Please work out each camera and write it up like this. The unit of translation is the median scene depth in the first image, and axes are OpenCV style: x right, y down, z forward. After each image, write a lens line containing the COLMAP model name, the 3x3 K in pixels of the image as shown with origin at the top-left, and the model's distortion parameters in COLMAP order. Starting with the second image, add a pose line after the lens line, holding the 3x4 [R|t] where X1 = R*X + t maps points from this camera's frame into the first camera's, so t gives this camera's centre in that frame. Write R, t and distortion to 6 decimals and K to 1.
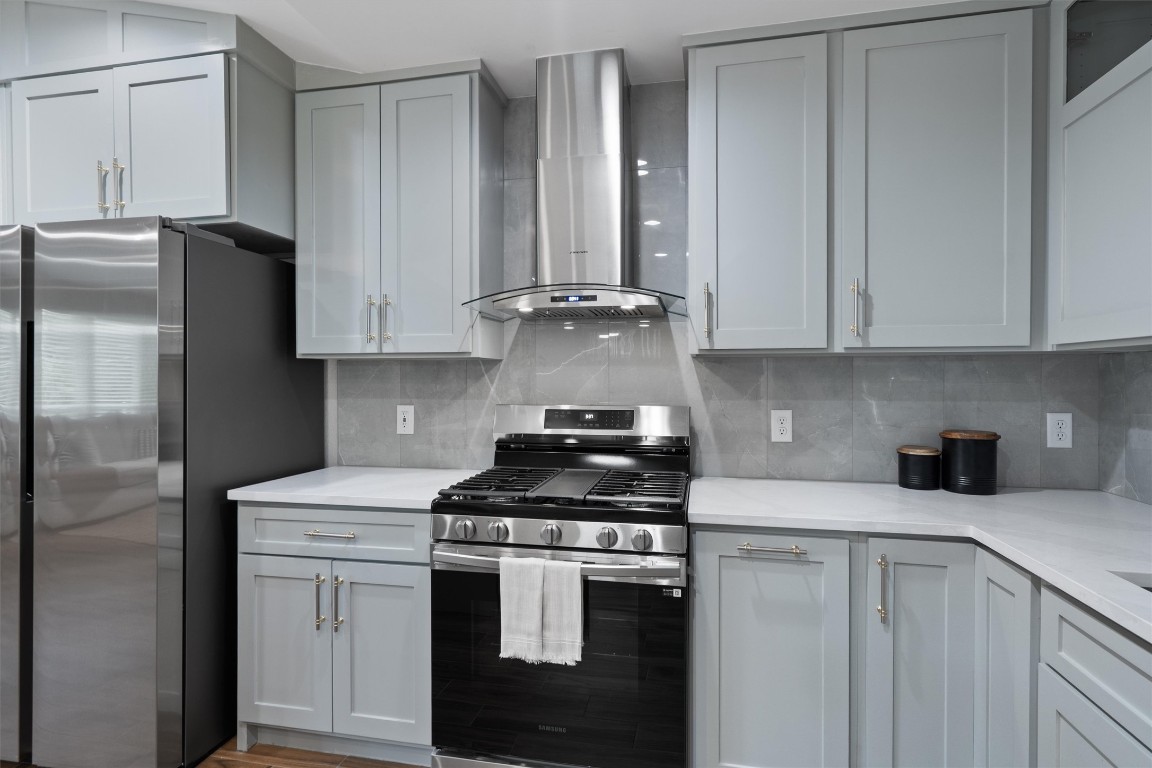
lens RADIAL K [[578.3, 0, 576.0], [0, 578.3, 384.0], [0, 0, 1]] dist [-0.001470, -0.000260]
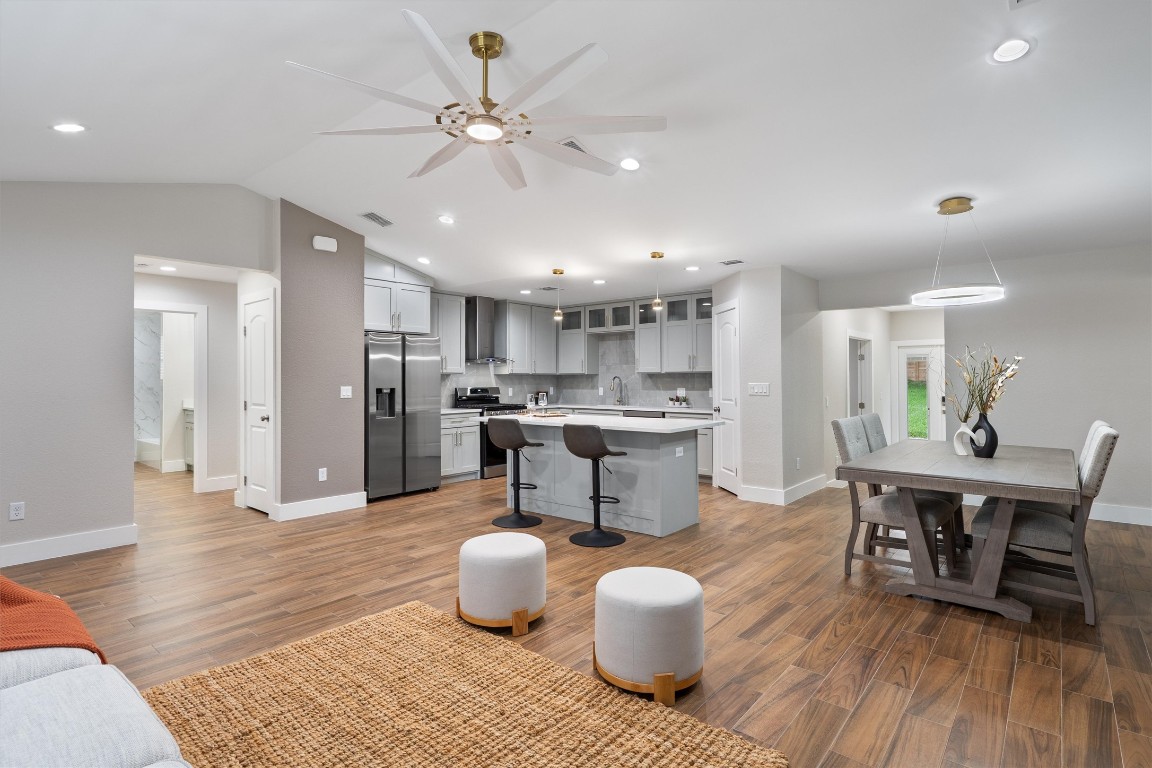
lens RADIAL K [[578.3, 0, 576.0], [0, 578.3, 384.0], [0, 0, 1]] dist [-0.001470, -0.000260]
pose [[0.475053, -0.007017, 0.879929, -3.132580], [0.014363, 0.999897, 0.000219, 0.025453], [-0.879840, 0.012534, 0.475105, -1.379080]]
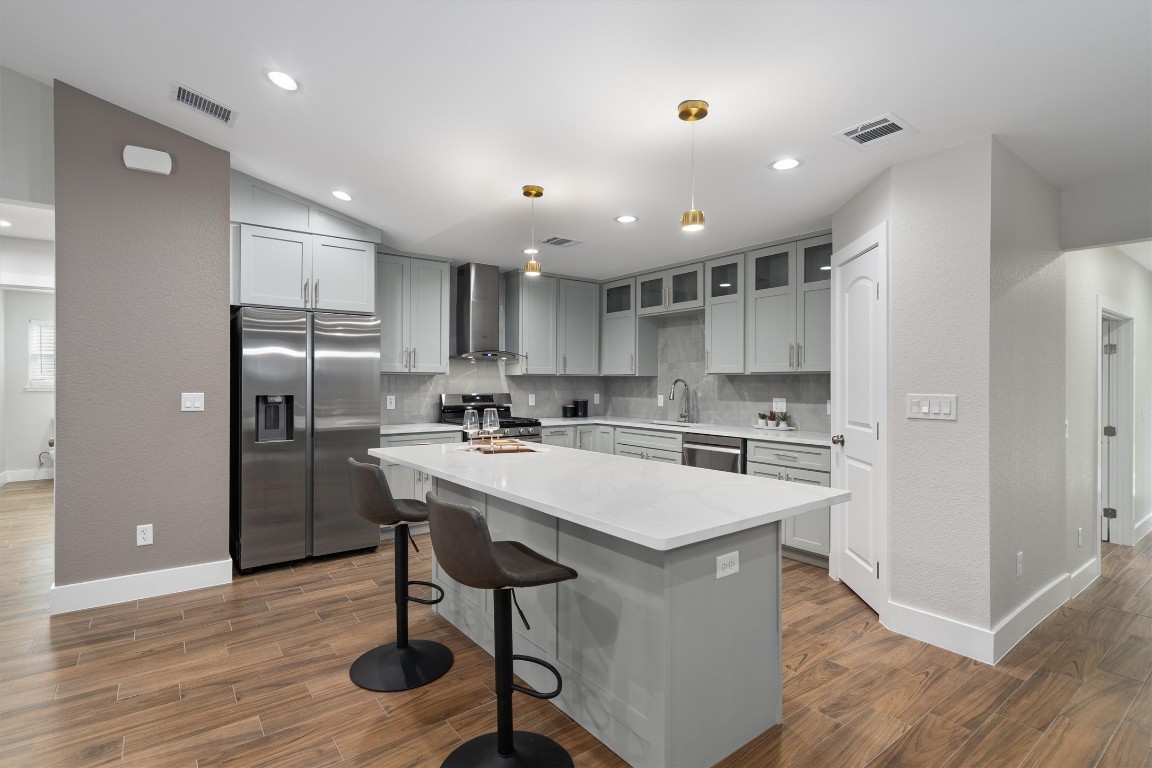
lens RADIAL K [[555.8, 0, 571.7], [0, 555.8, 388.4], [0, 0, 1]] dist [0.000363, 0.000568]
pose [[0.659005, -0.004188, 0.752127, -1.697219], [0.005437, 0.999985, 0.000805, 0.014997], [-0.752119, 0.003559, 0.659017, -1.033977]]
